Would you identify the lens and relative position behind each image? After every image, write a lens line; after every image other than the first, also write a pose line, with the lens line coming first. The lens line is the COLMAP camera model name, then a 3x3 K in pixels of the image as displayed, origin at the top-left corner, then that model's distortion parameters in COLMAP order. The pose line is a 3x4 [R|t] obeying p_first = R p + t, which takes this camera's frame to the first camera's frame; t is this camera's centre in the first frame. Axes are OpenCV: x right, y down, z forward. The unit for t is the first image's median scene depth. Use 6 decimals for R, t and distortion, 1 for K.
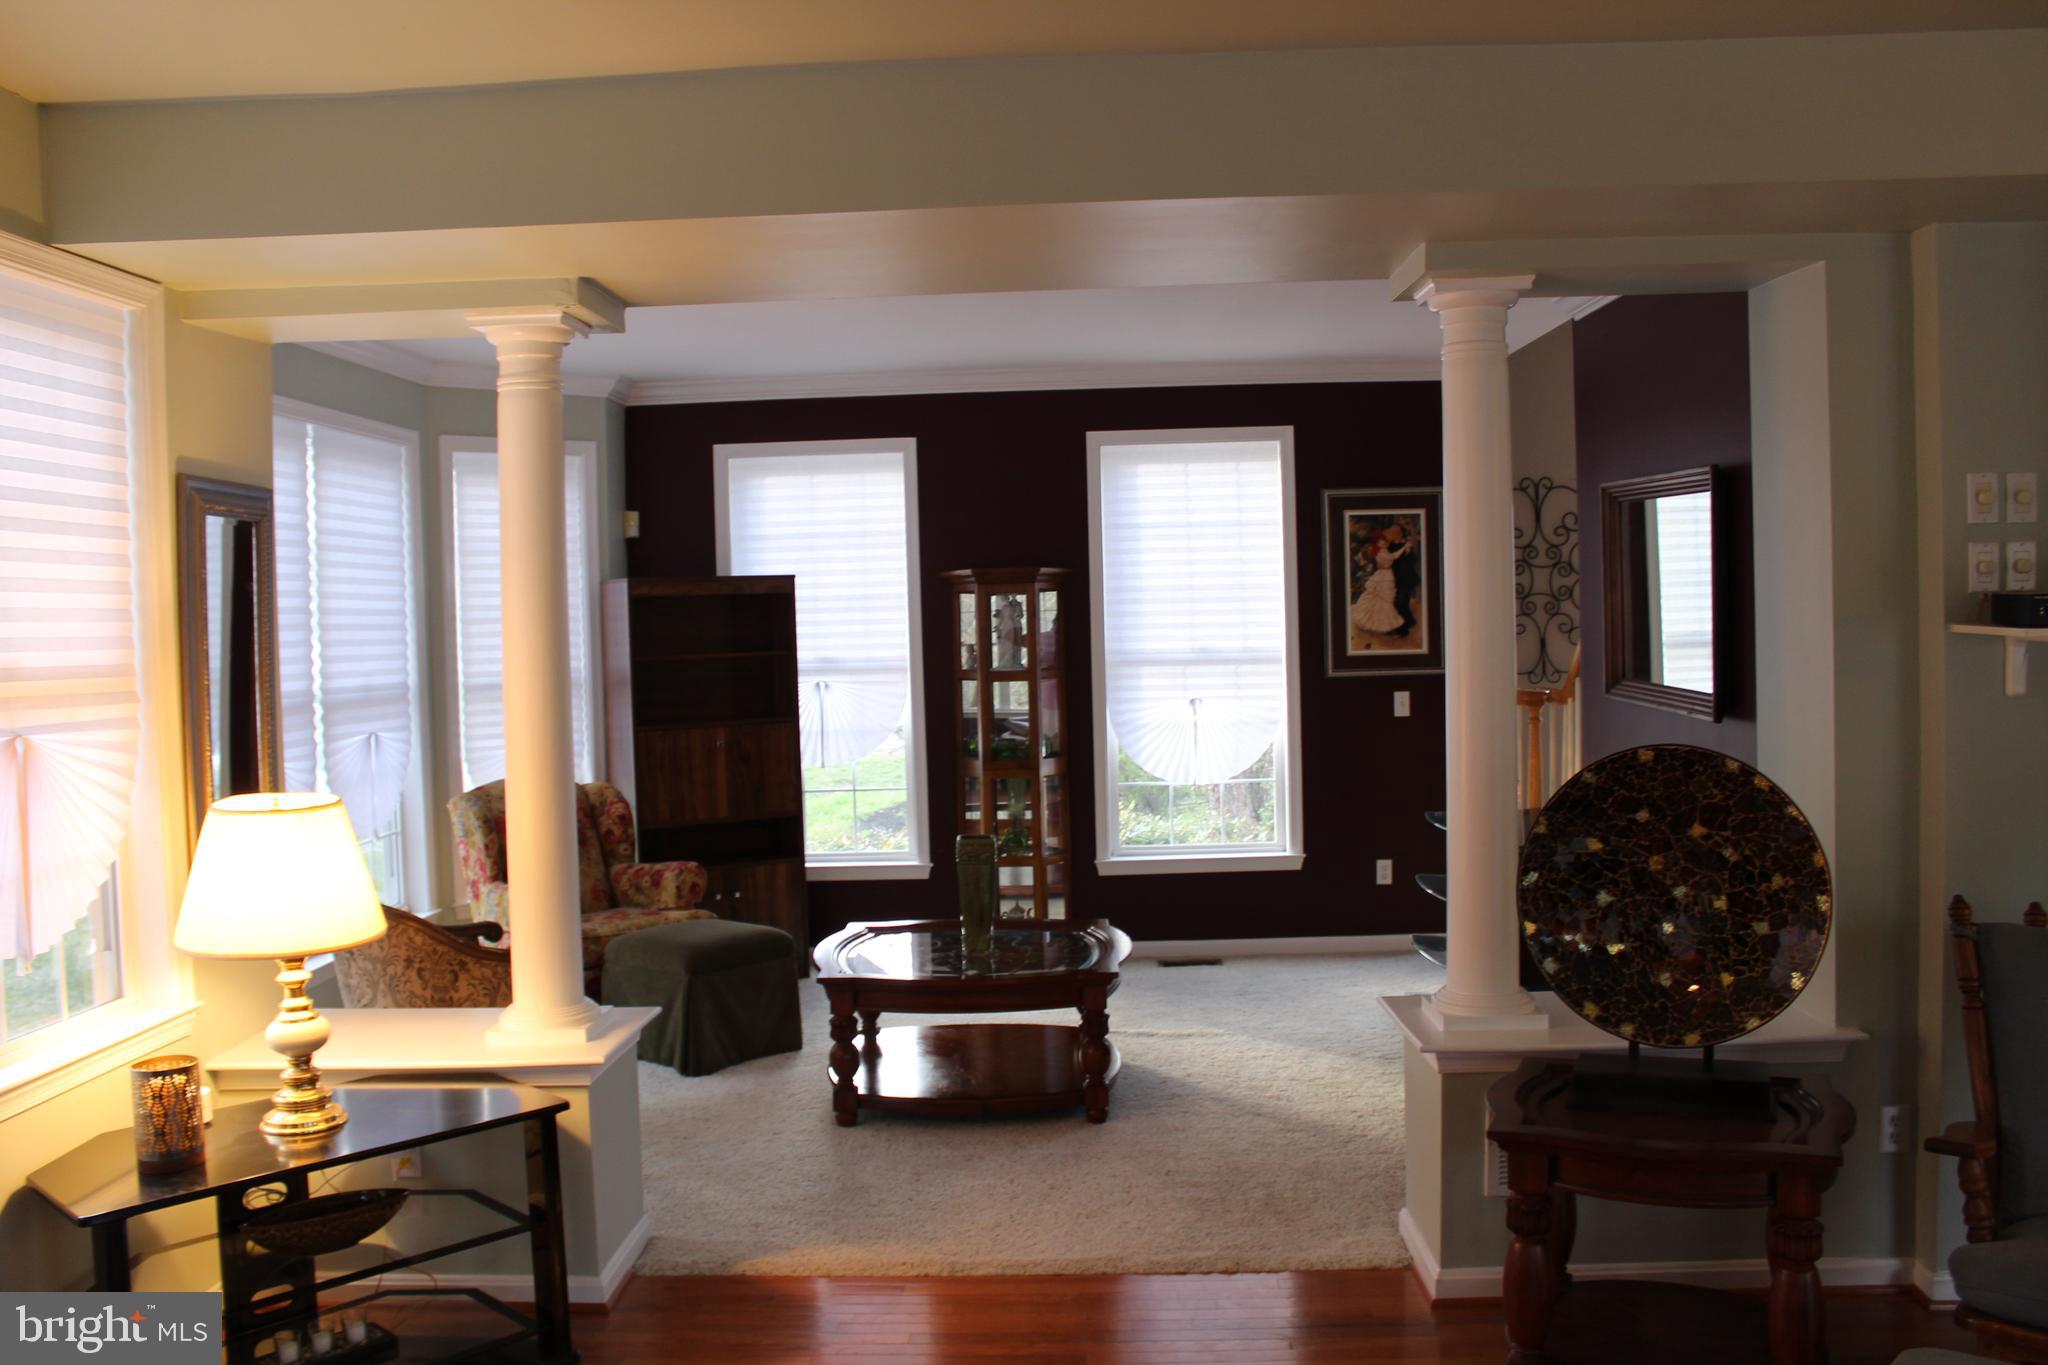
lens RADIAL K [[1705.1, 0, 1024.9], [0, 1705.1, 679.8], [0, 0, 1]] dist [-0.117064, 0.060866]
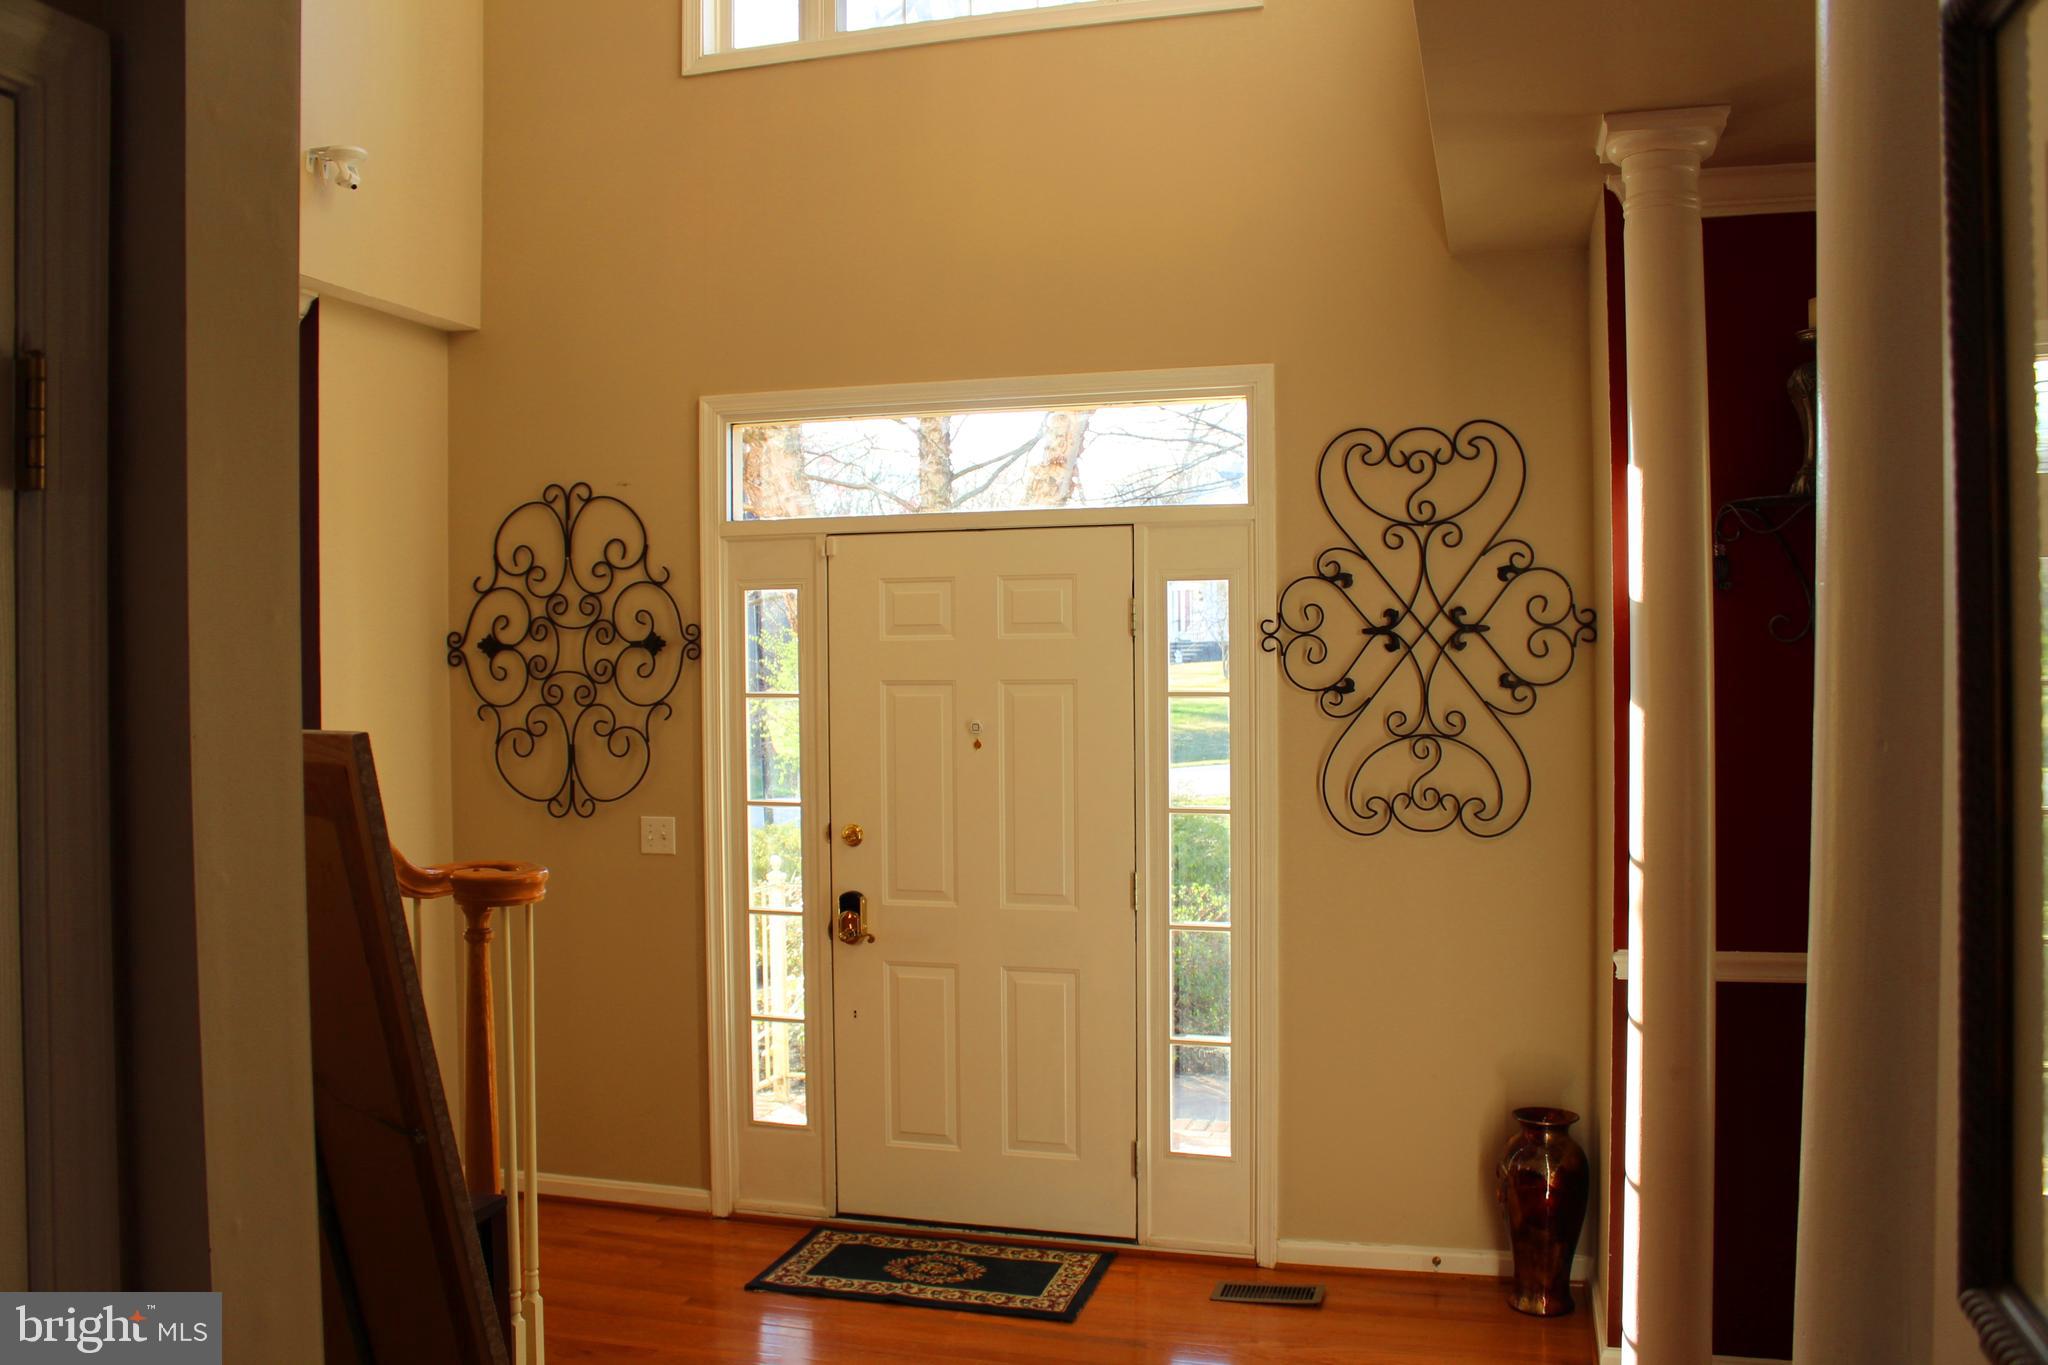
lens RADIAL K [[1705.1, 0, 1023.8], [0, 1705.1, 683.5], [0, 0, 1]] dist [-0.117064, 0.060866]
pose [[0.971057, 0.020922, -0.237930, 0.613586], [-0.026550, 0.999438, -0.020475, -0.038670], [0.237368, 0.026199, 0.971066, 0.440831]]
